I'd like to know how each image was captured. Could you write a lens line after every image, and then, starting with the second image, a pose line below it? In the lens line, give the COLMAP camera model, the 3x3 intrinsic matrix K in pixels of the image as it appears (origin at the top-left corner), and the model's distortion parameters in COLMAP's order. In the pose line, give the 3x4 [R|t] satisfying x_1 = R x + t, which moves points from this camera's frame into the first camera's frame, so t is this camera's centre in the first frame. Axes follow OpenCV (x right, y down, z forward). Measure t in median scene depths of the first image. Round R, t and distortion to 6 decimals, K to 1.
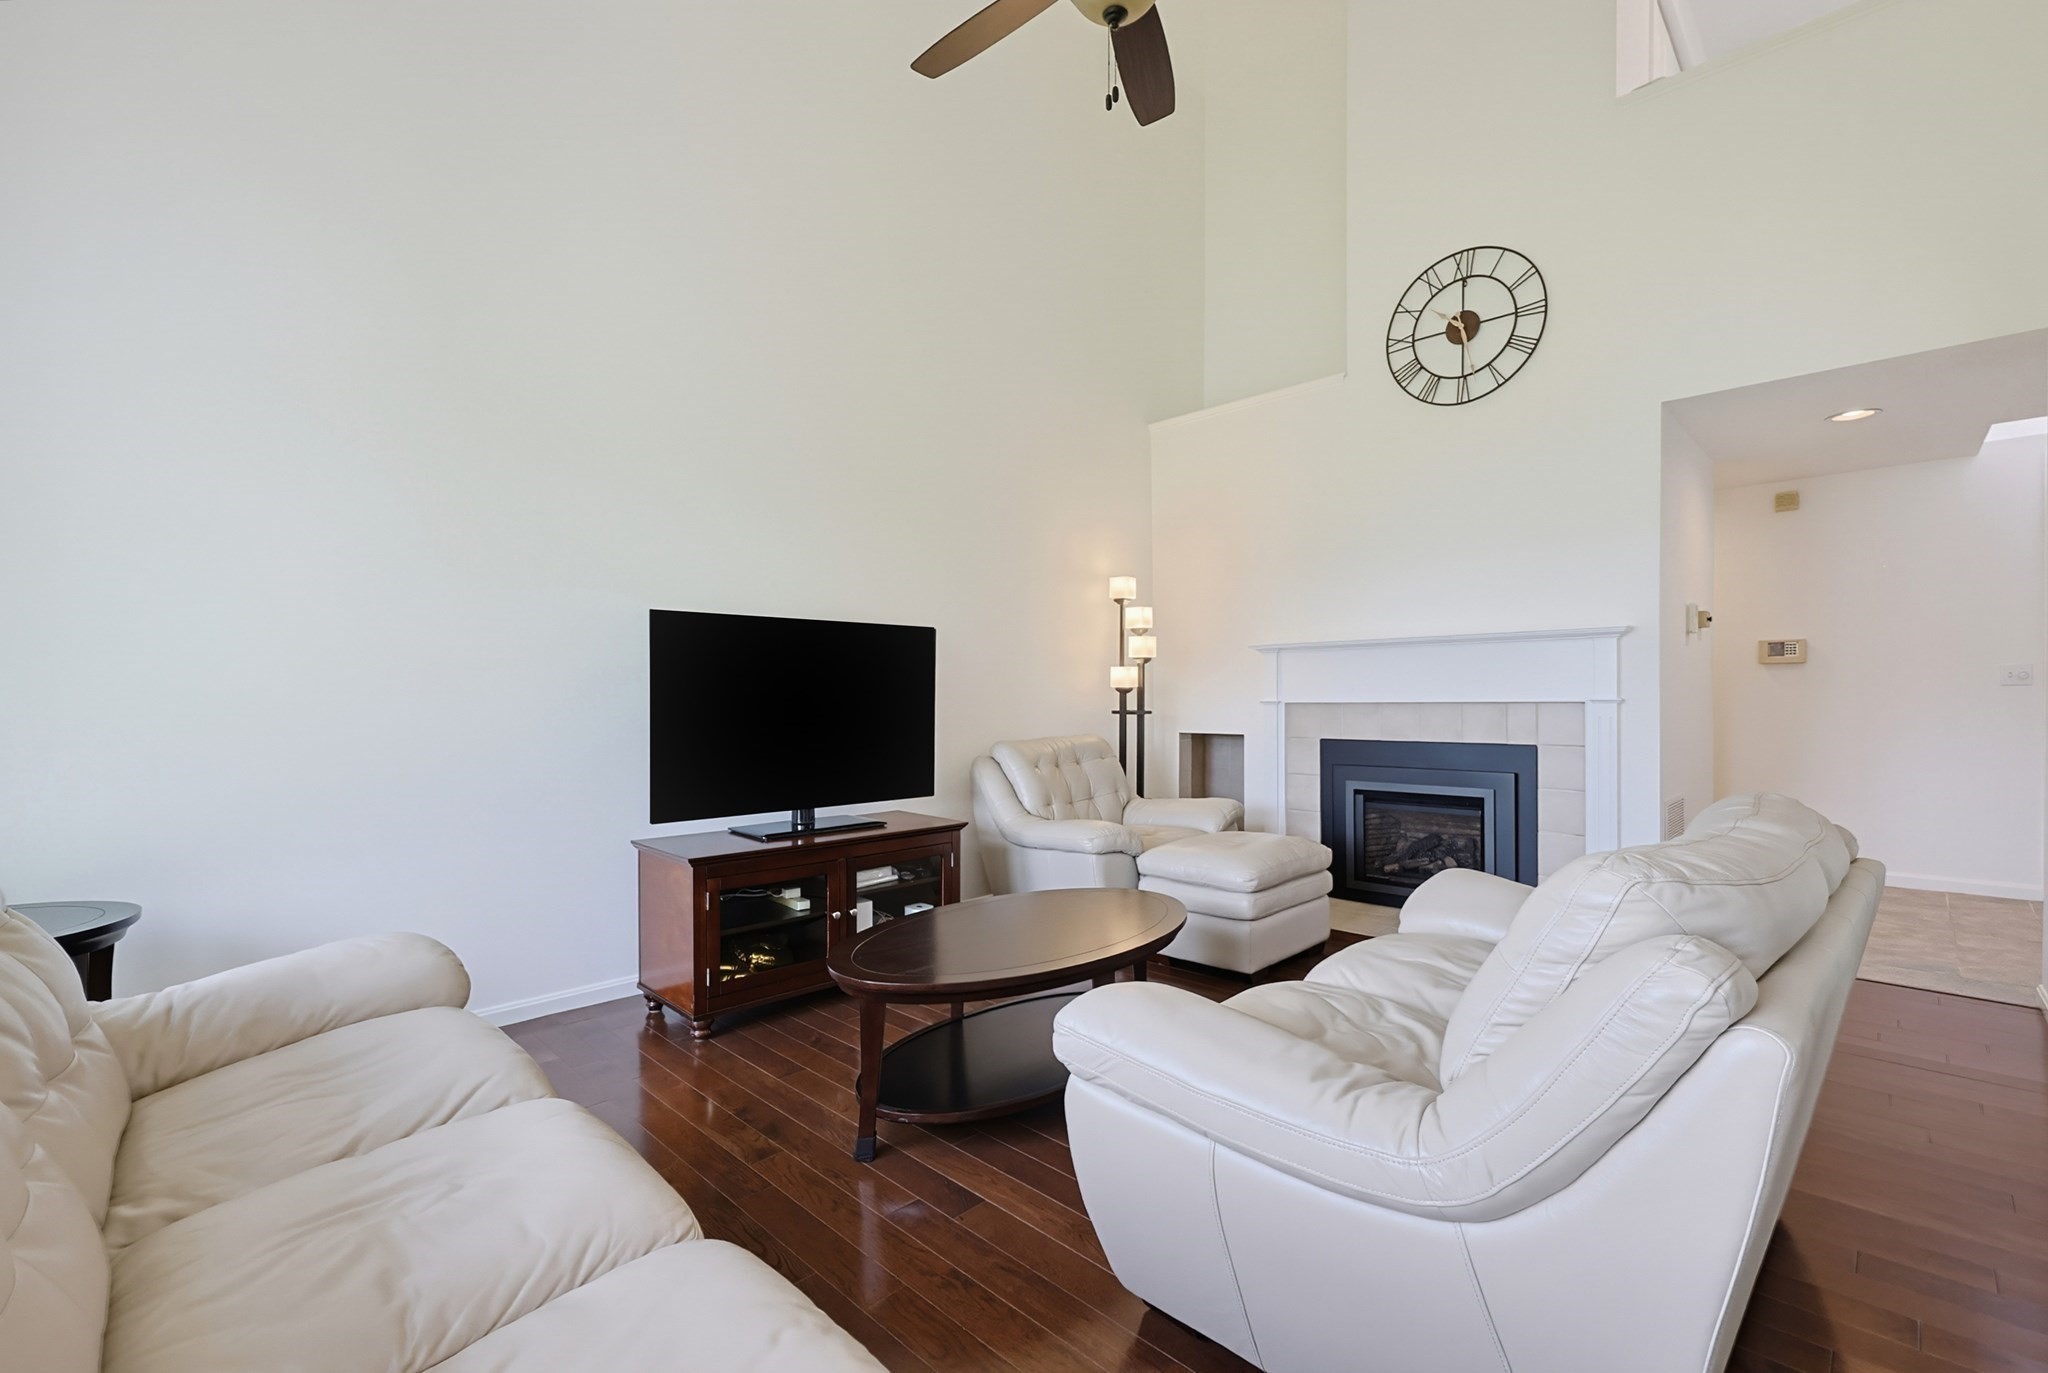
lens RADIAL K [[887.2, 0, 1023.9], [0, 887.2, 706.3], [0, 0, 1]] dist [0.002756, -0.000071]
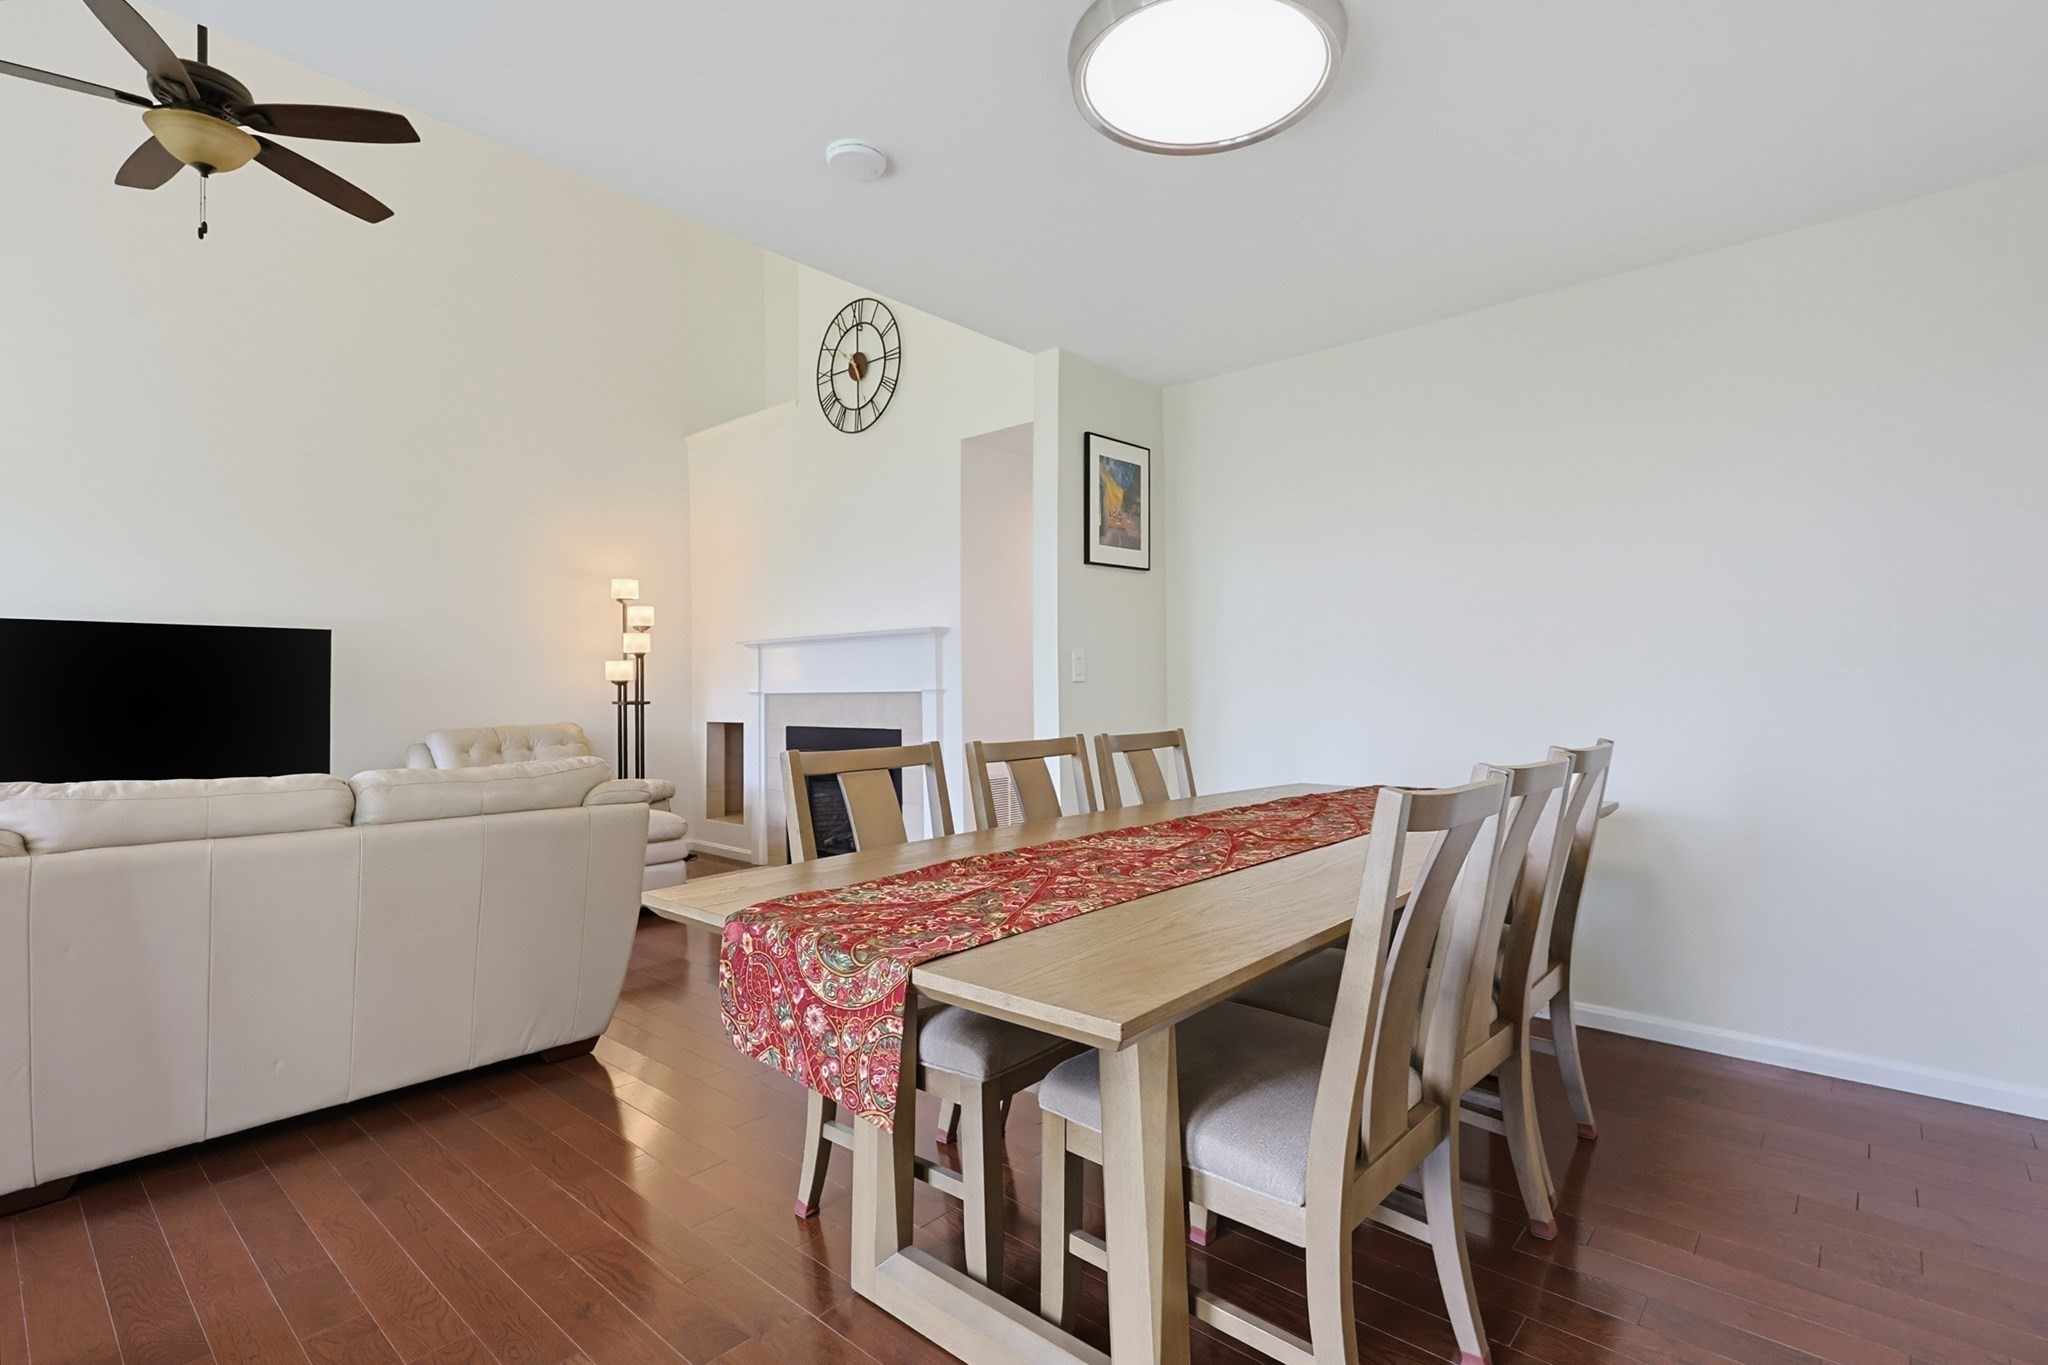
lens RADIAL K [[953.6, 0, 1031.8], [0, 953.6, 674.6], [0, 0, 1]] dist [0.000402, 0.000145]
pose [[0.998489, -0.002870, 0.054877, 0.643072], [0.004154, 0.999720, -0.023311, 0.001907], [-0.054795, 0.023504, 0.998221, -0.232412]]
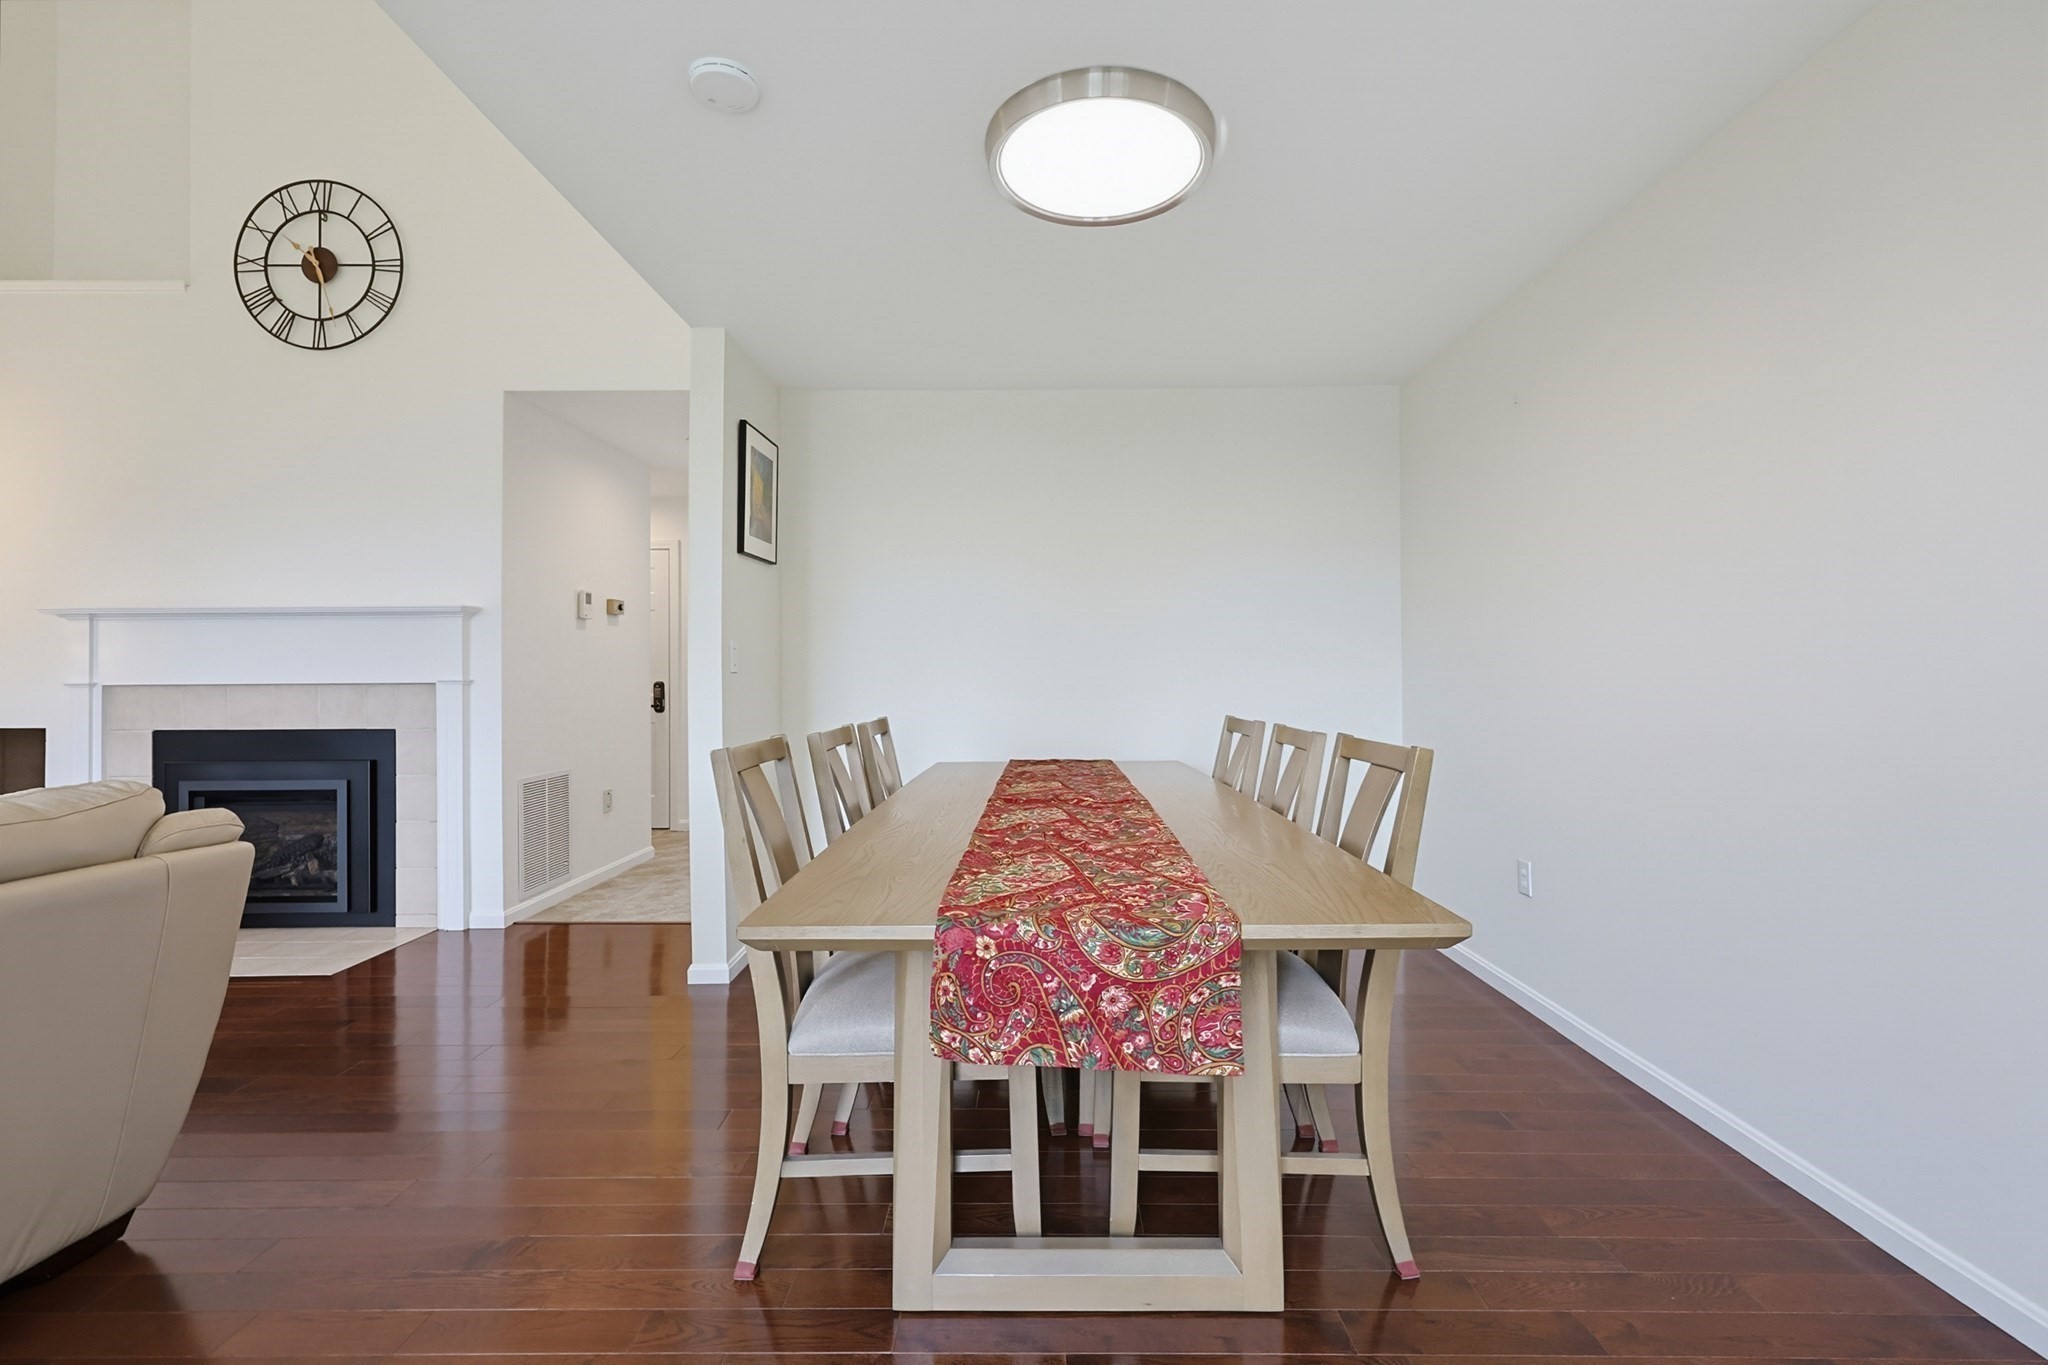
lens RADIAL K [[873.3, 0, 1026.5], [0, 873.3, 667.2], [0, 0, 1]] dist [0.002735, 0.000315]
pose [[0.721761, 0.010500, 0.692063, 0.397304], [0.006177, 0.999747, -0.021610, 0.002135], [-0.692115, 0.019872, 0.721514, -0.120876]]
